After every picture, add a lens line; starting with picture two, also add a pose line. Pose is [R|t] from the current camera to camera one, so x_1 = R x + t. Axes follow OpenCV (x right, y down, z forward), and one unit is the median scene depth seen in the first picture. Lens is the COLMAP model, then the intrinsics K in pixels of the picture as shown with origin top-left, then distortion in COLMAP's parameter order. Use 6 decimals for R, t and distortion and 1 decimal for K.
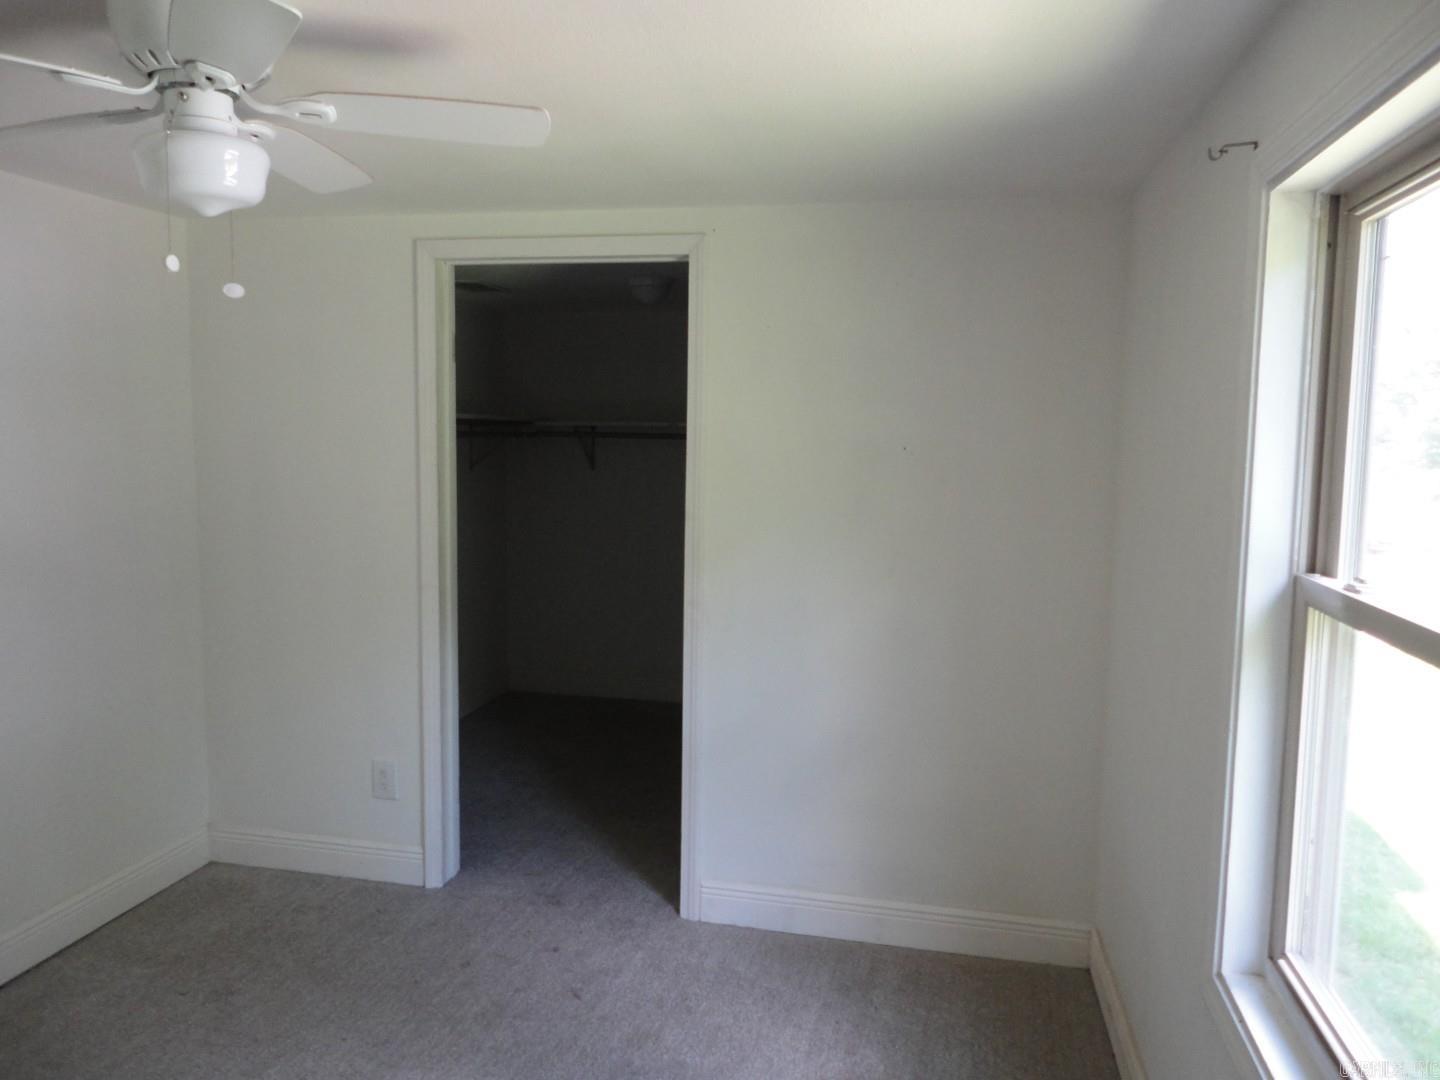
lens RADIAL K [[1061.0, 0, 722.9], [0, 1061.0, 541.3], [0, 0, 1]] dist [0.008237, 0.000620]
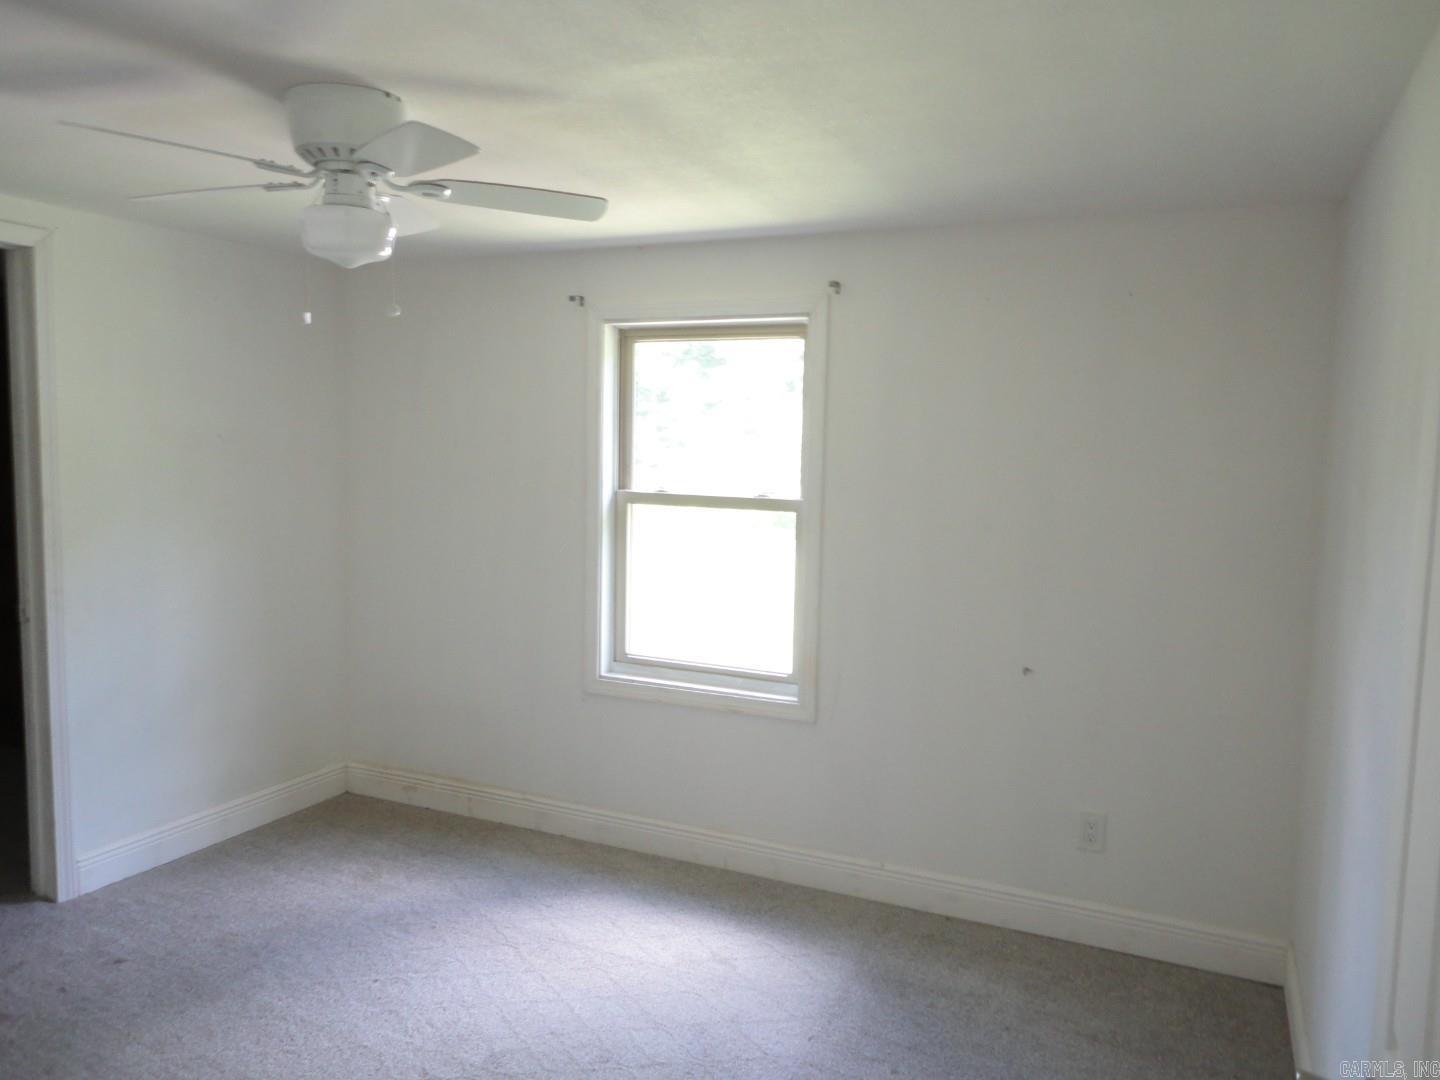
lens RADIAL K [[1061.0, 0, 722.4], [0, 1061.0, 540.9], [0, 0, 1]] dist [0.008237, 0.000620]
pose [[0.206528, -0.103813, 0.972918, -0.925715], [0.085650, 0.992457, 0.087716, -0.024120], [-0.974685, 0.065214, 0.213862, 0.157622]]
